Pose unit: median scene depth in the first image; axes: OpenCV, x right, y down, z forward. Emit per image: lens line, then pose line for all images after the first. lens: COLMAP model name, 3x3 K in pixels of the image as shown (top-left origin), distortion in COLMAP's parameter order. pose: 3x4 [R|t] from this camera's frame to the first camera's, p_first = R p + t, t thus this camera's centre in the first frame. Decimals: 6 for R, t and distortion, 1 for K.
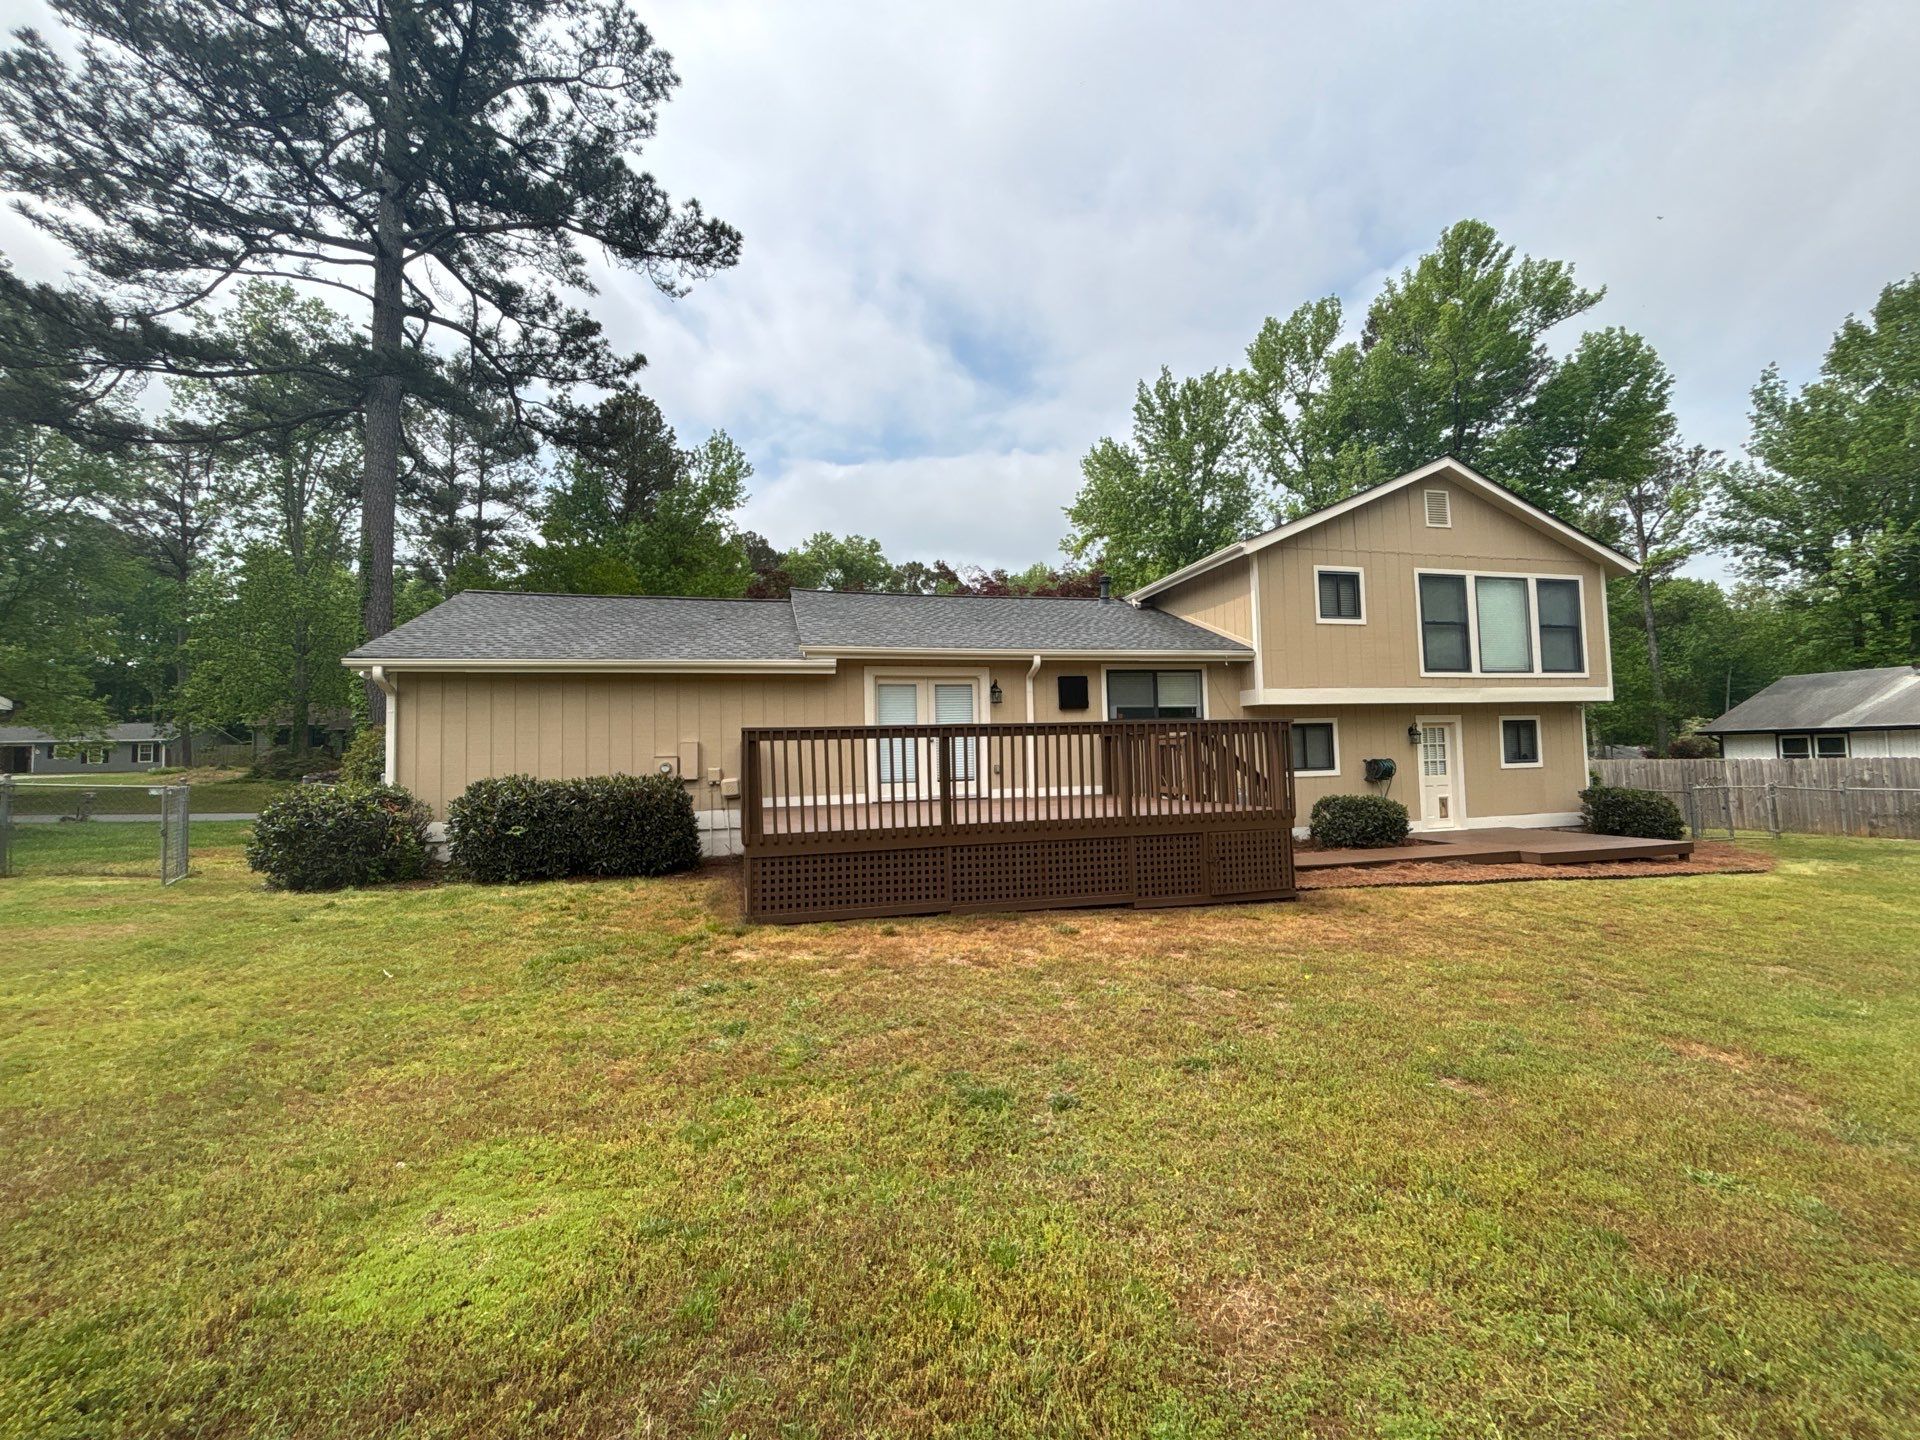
lens RADIAL K [[776.2, 0, 957.2], [0, 776.2, 726.1], [0, 0, 1]] dist [0.007336, 0.000087]
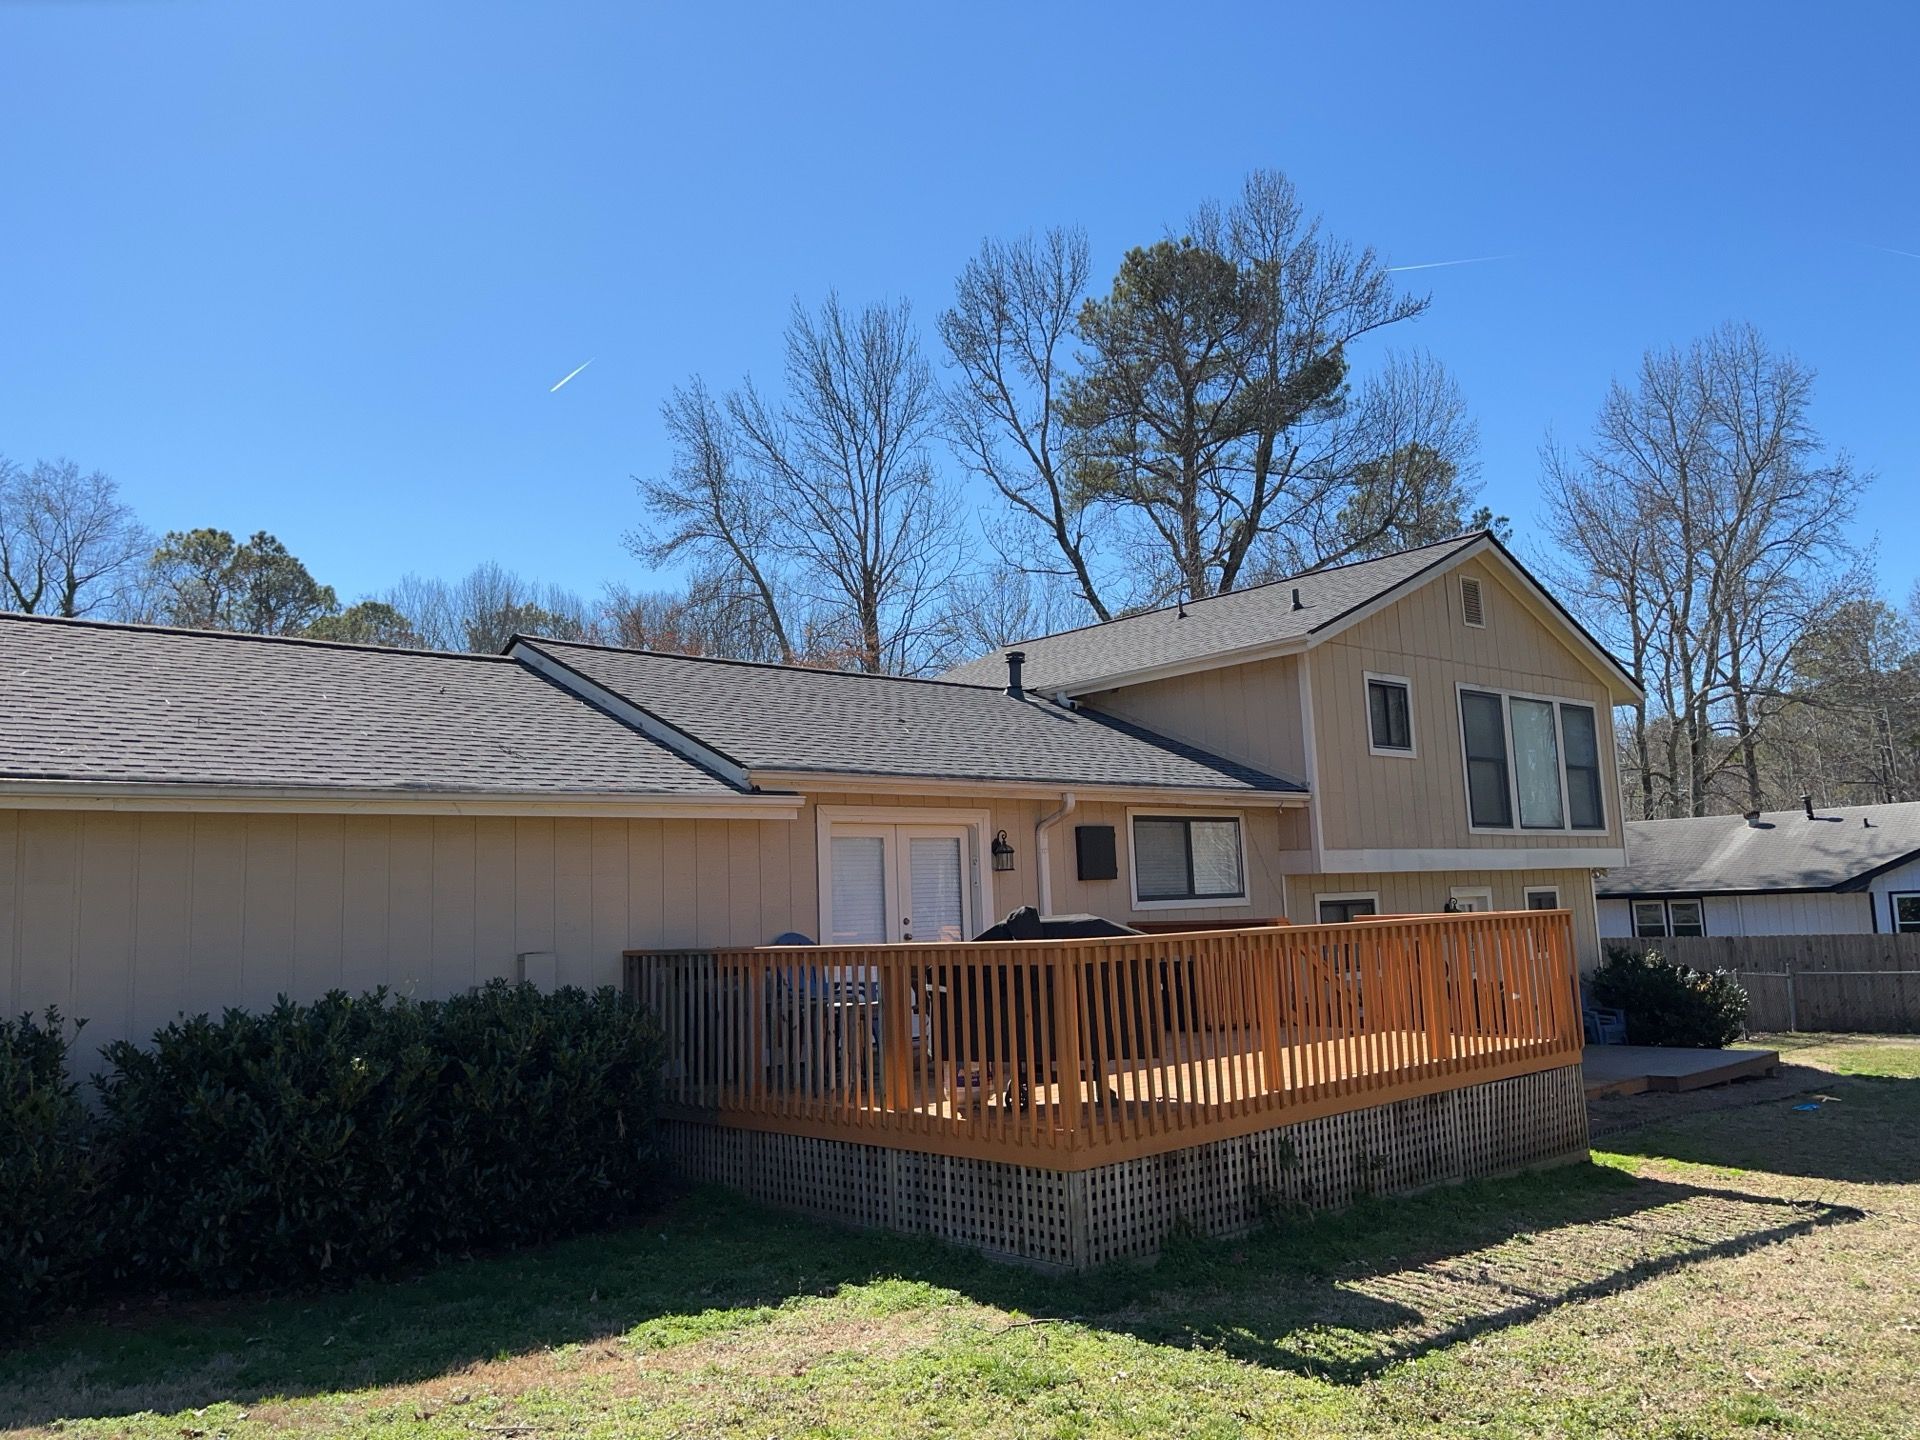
lens RADIAL K [[1457.2, 0, 957.6], [0, 1457.2, 711.9], [0, 0, 1]] dist [0.061432, -0.071862]
pose [[0.887855, 0.053322, 0.457024, -0.267995], [-0.003480, 0.994012, -0.109213, -0.015726], [-0.460111, 0.095375, 0.882724, 0.010772]]
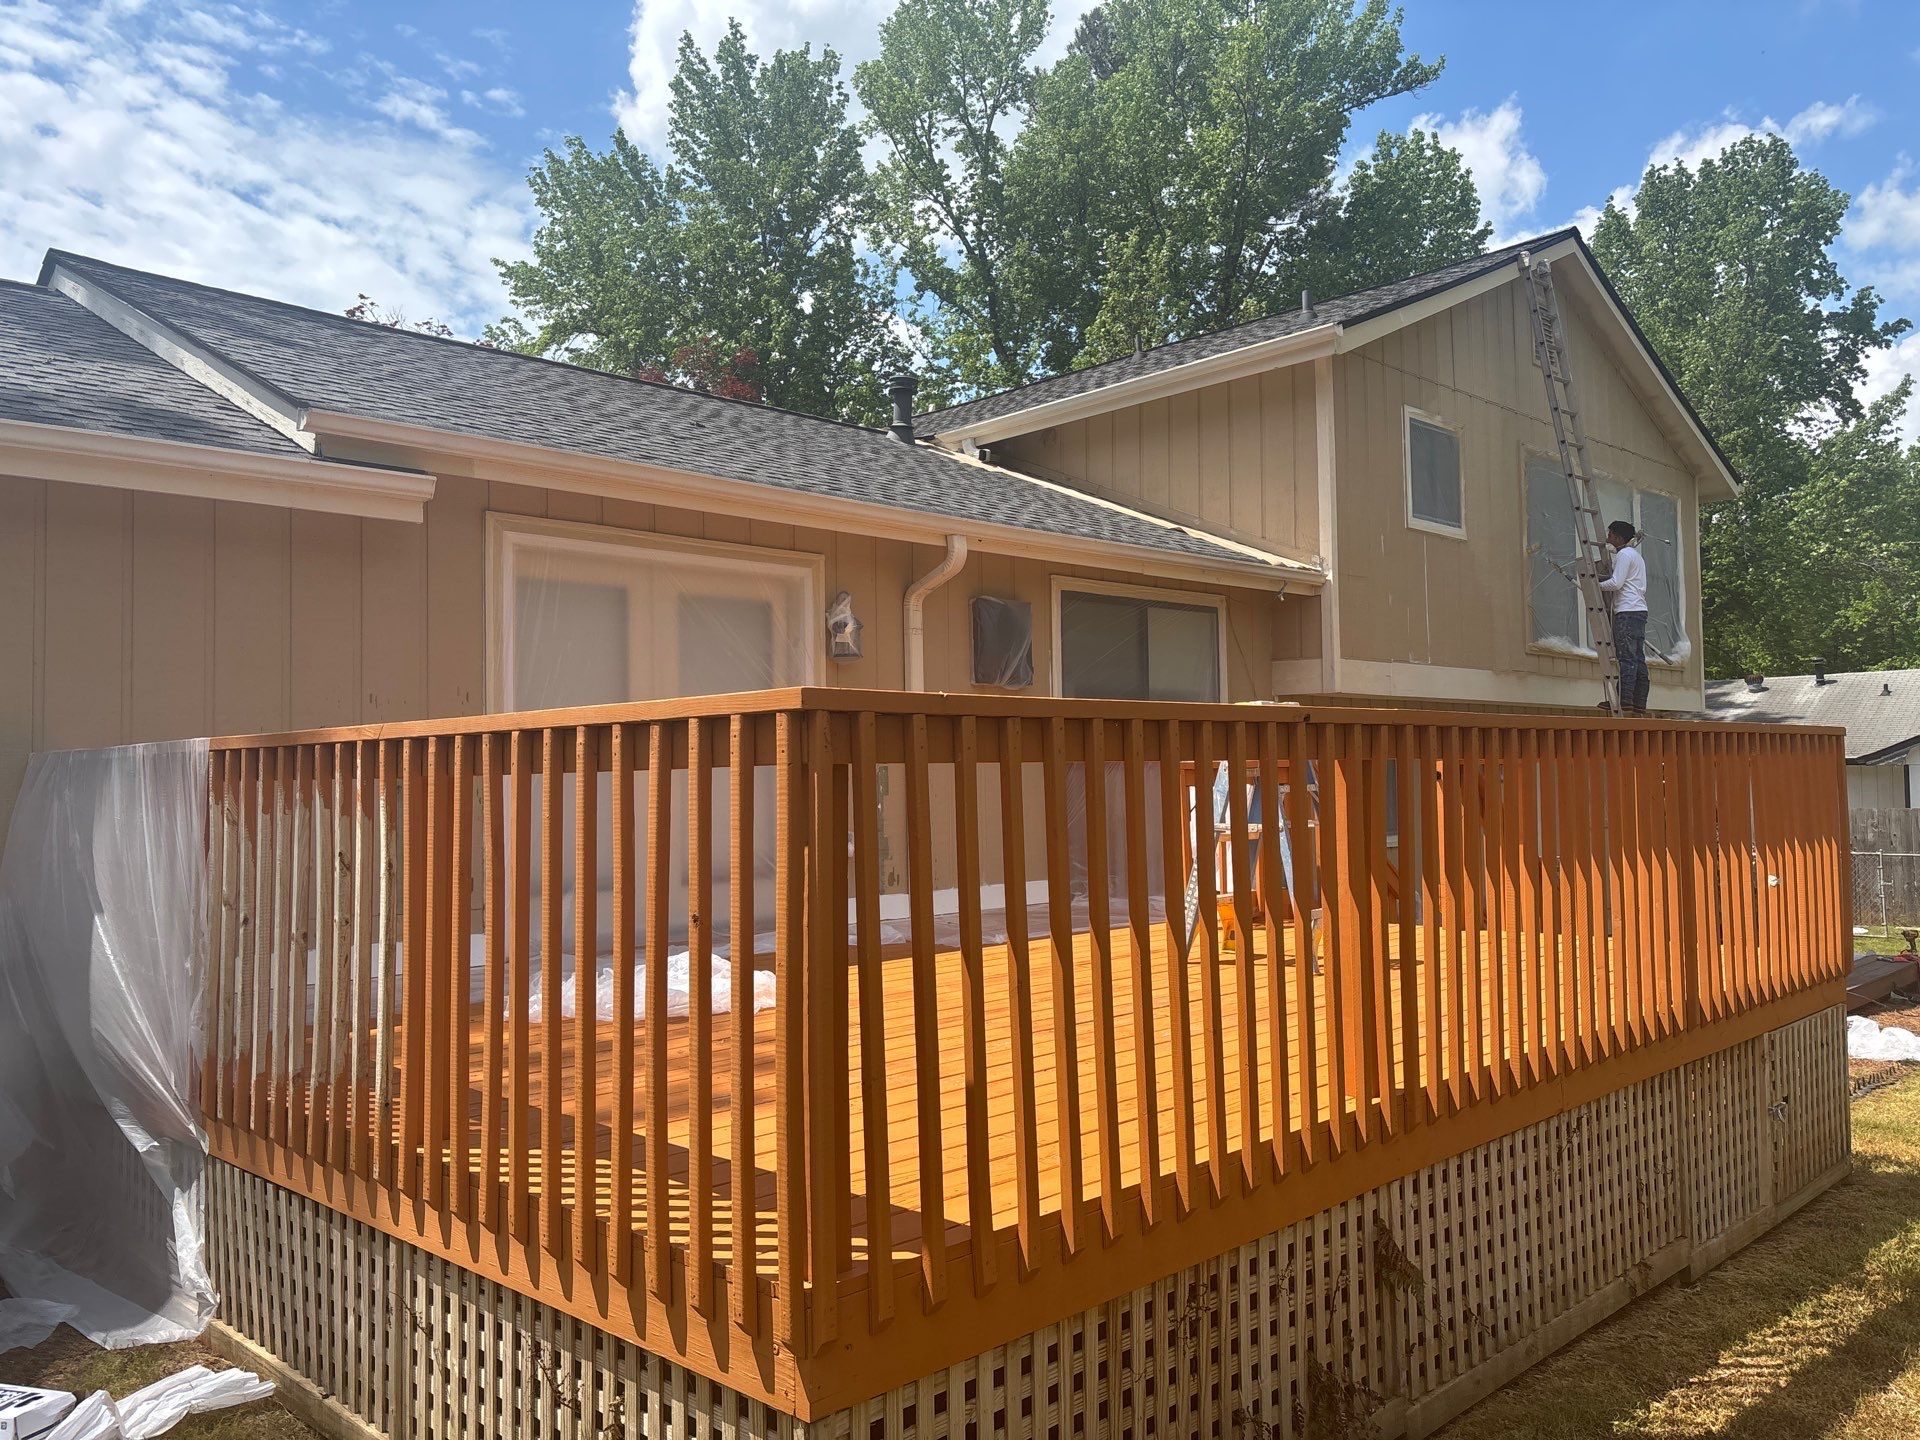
lens RADIAL K [[1457.2, 0, 955.7], [0, 1457.2, 718.6], [0, 0, 1]] dist [0.061432, -0.071862]
pose [[0.866780, 0.032607, 0.497623, -0.128954], [-0.028244, 0.999468, -0.016293, 0.003873], [-0.497889, 0.000067, 0.867241, 0.210445]]
